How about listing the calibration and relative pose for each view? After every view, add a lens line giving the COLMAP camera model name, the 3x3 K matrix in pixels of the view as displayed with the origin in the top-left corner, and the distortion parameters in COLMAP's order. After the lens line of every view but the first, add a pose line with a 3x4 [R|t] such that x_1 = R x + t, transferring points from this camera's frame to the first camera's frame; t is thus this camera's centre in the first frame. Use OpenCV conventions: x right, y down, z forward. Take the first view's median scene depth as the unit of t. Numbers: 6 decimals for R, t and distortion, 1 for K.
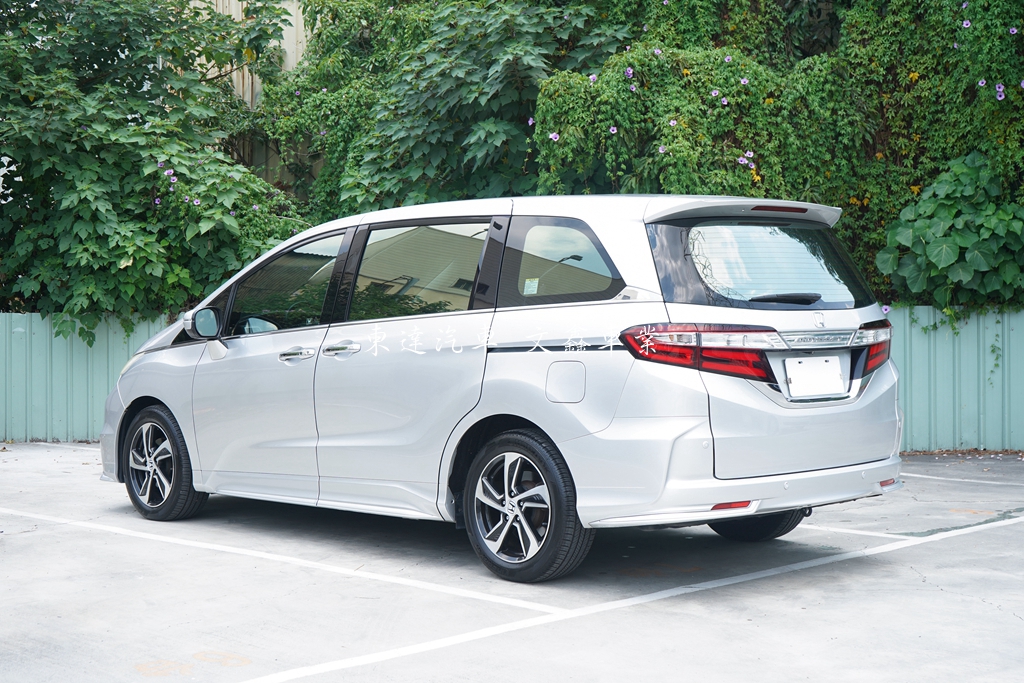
lens RADIAL K [[1534.0, 0, 520.8], [0, 1534.0, 325.4], [0, 0, 1]] dist [0.008184, 0.000000]
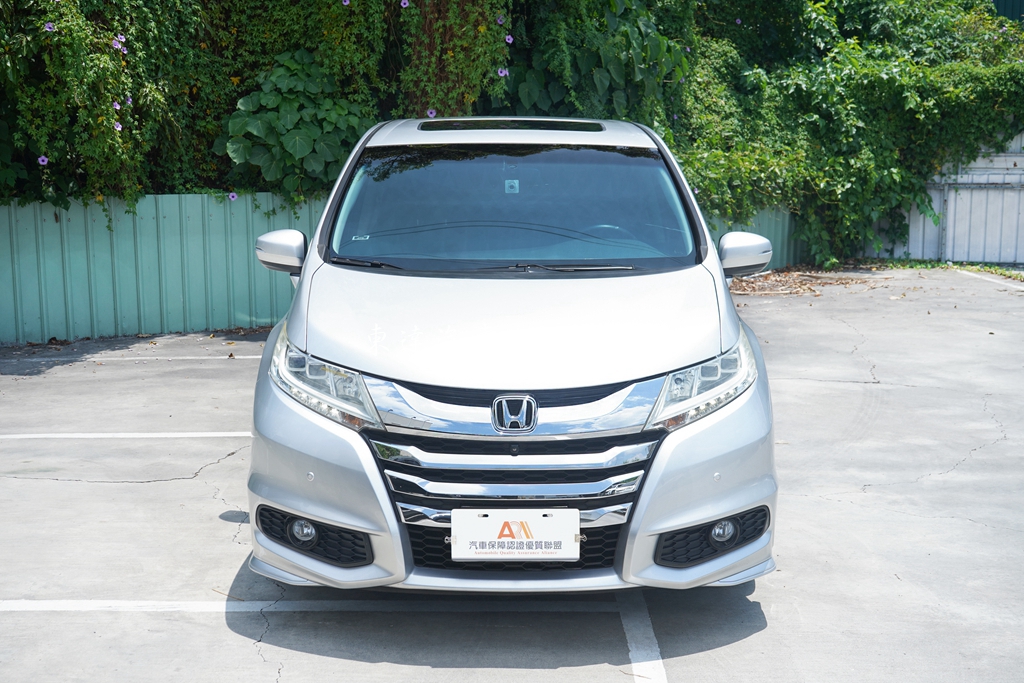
lens RADIAL K [[1224.2, 0, 495.3], [0, 1224.2, 339.1], [0, 0, 1]] dist [-0.014864, 0.000000]
pose [[0.700033, -0.102903, 0.706658, -0.237356], [0.004245, 0.990145, 0.139978, -0.029687], [-0.714098, -0.094990, 0.693571, 0.273910]]
